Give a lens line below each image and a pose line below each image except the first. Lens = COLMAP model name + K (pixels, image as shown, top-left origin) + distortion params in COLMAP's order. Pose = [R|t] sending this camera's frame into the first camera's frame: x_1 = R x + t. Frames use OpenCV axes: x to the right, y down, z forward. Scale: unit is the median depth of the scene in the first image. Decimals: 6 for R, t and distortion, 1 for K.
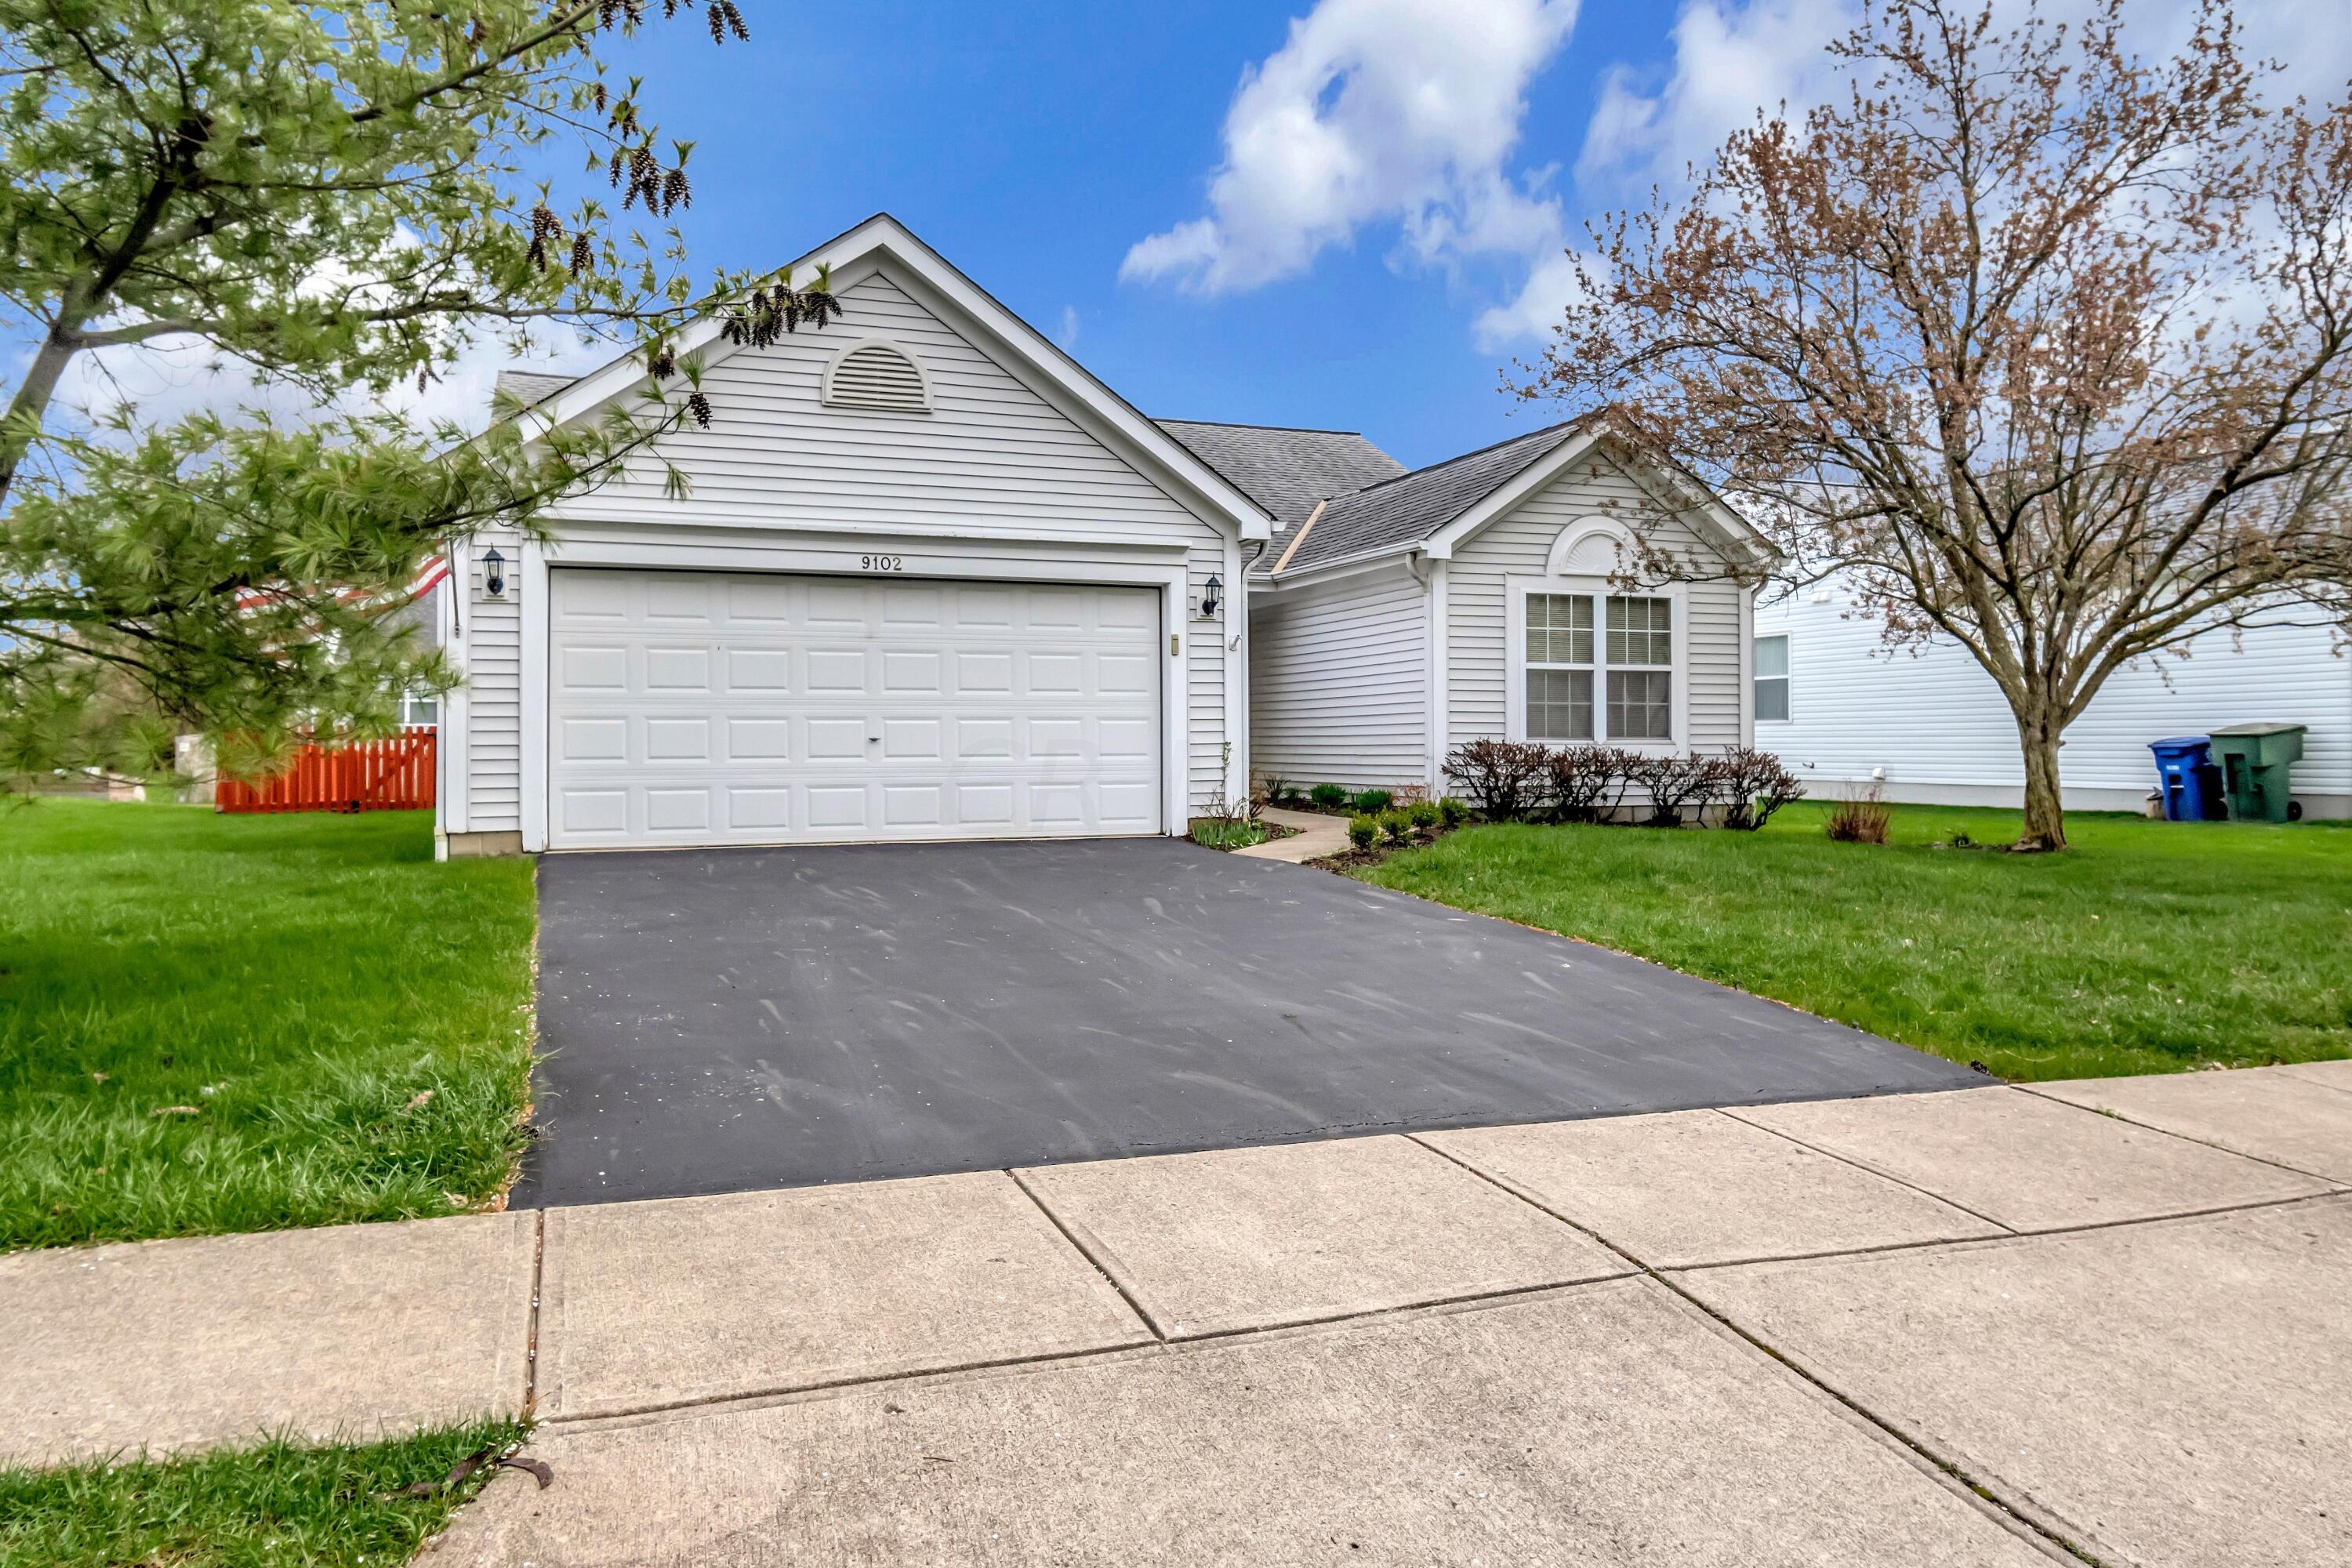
lens RADIAL K [[1607.1, 0, 1174.2], [0, 1607.1, 747.7], [0, 0, 1]] dist [0.000941, 0.000349]
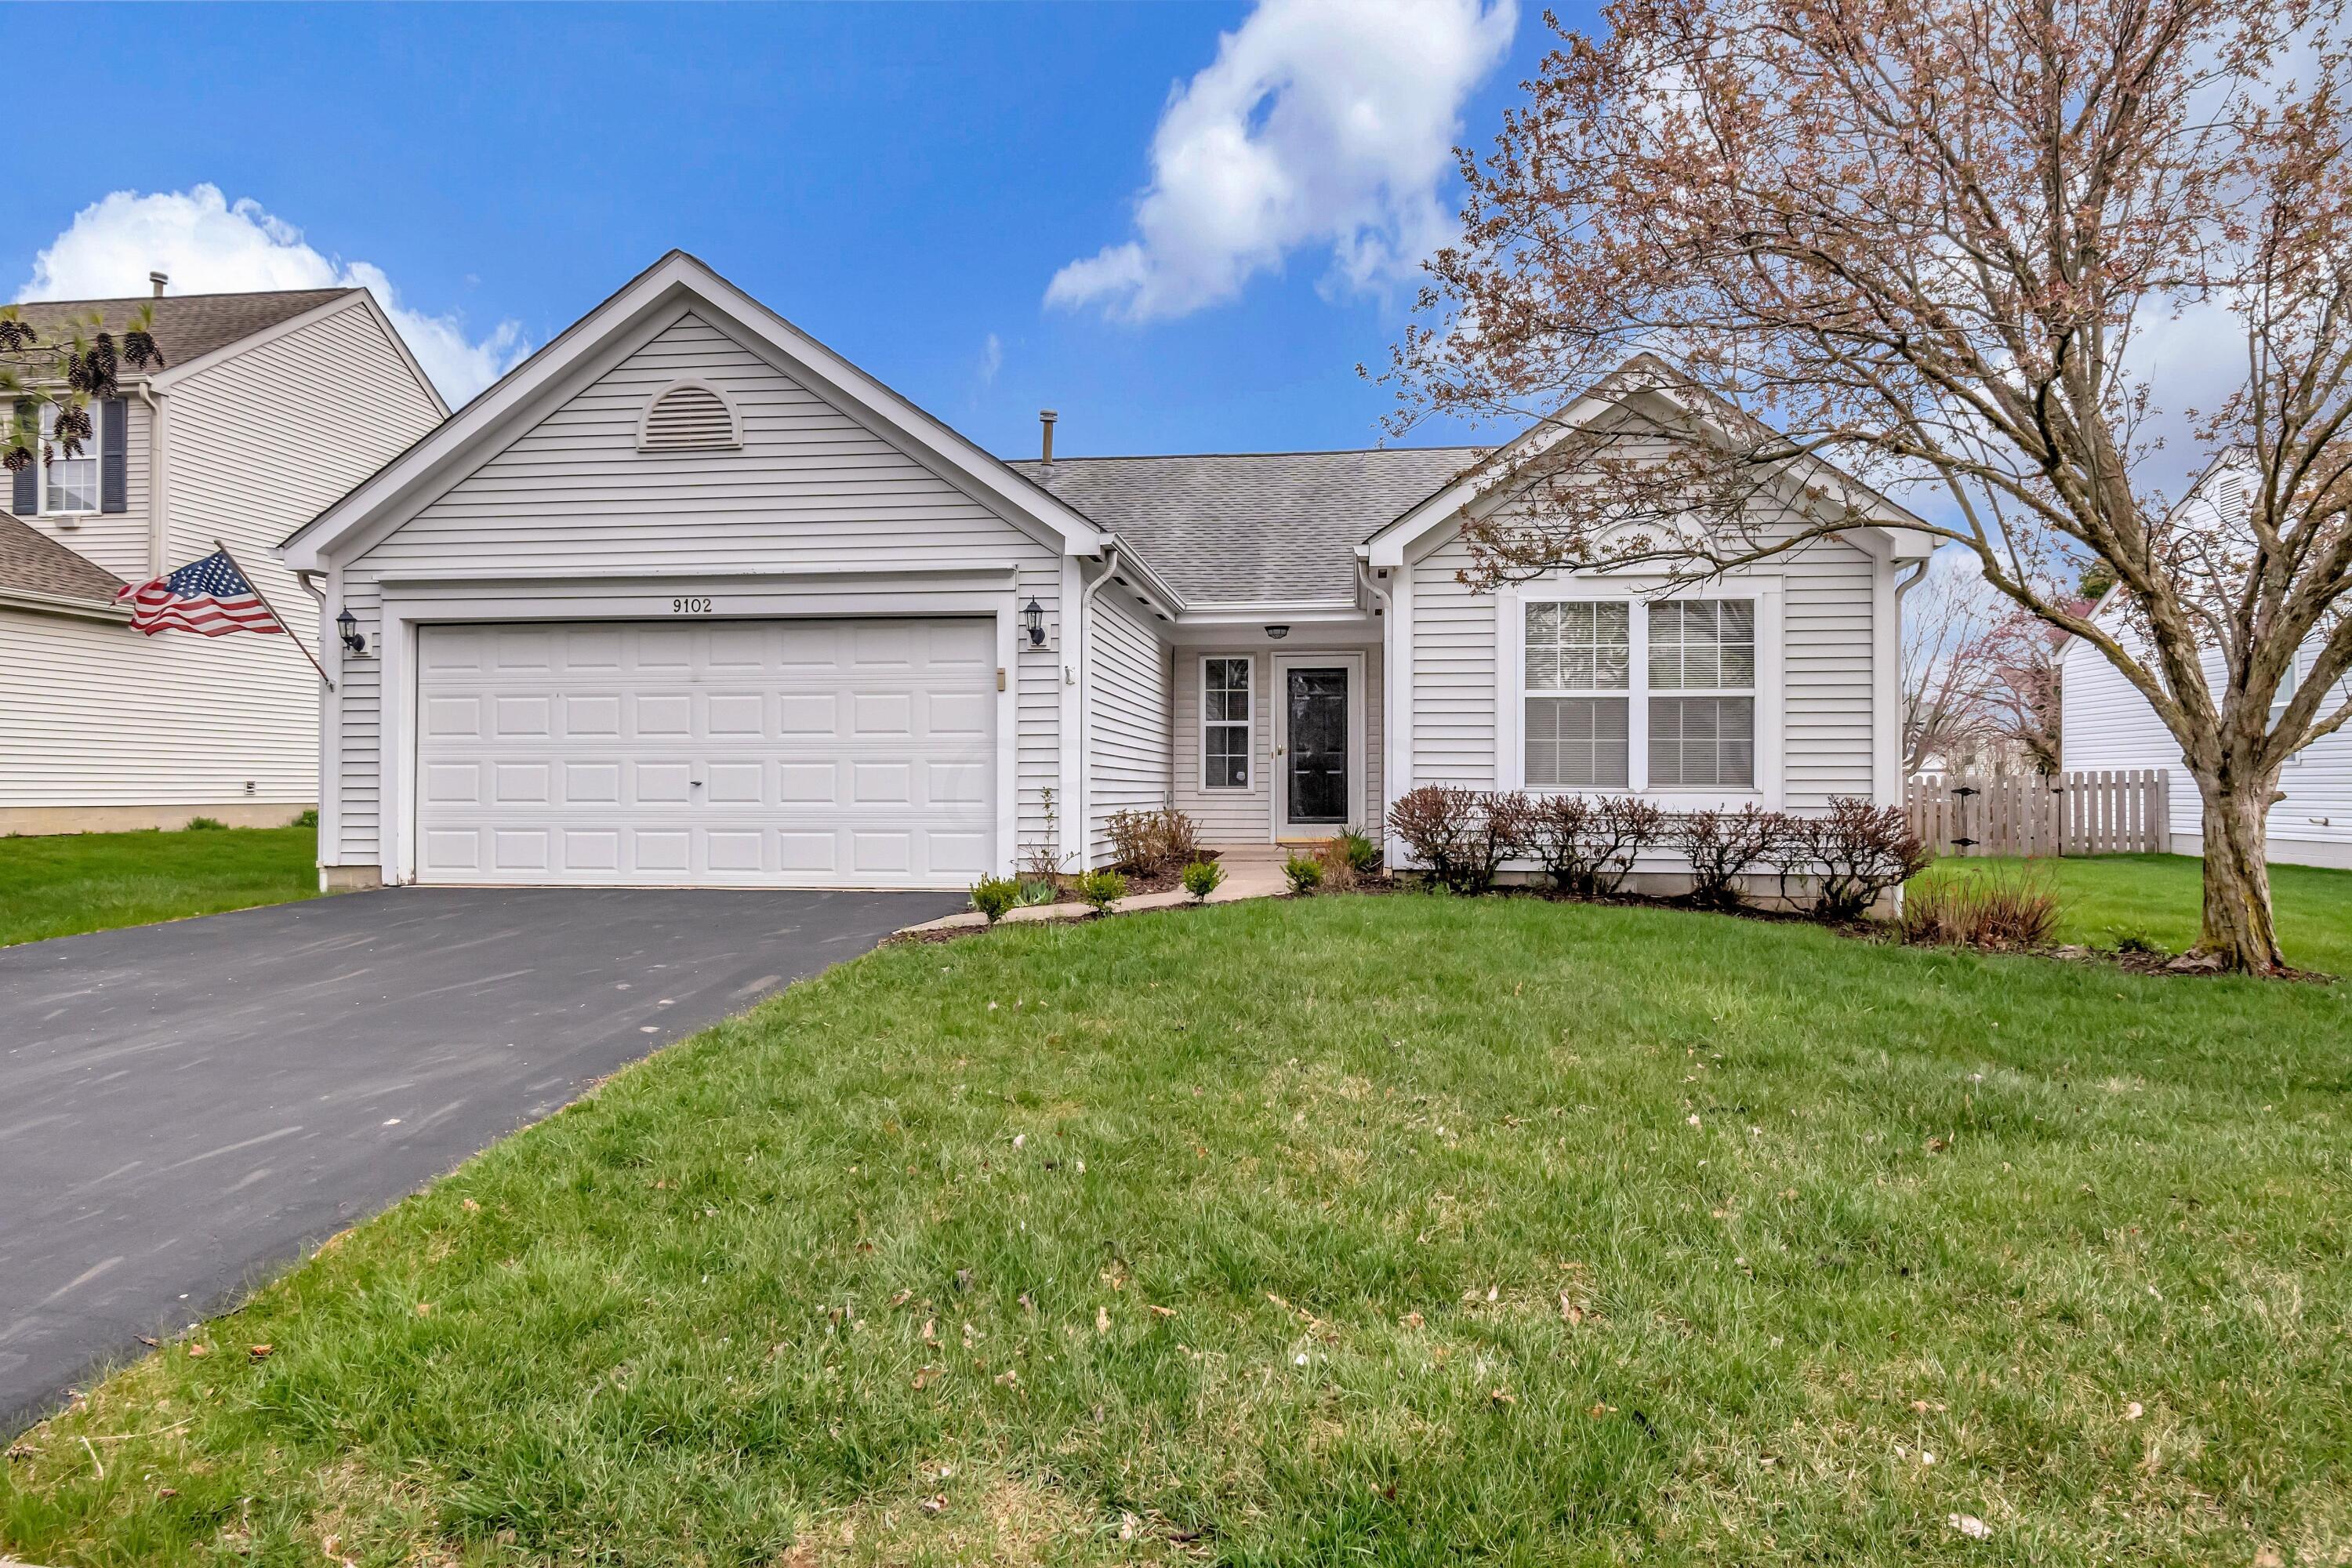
lens RADIAL K [[1395.1, 0, 1176.0], [0, 1395.1, 784.0], [0, 0, 1]] dist [-0.002511, -0.000516]
pose [[0.883960, 0.003705, -0.467547, 0.450746], [-0.004391, 0.999990, -0.000379, -0.005698], [0.467541, 0.002388, 0.883968, 0.356717]]
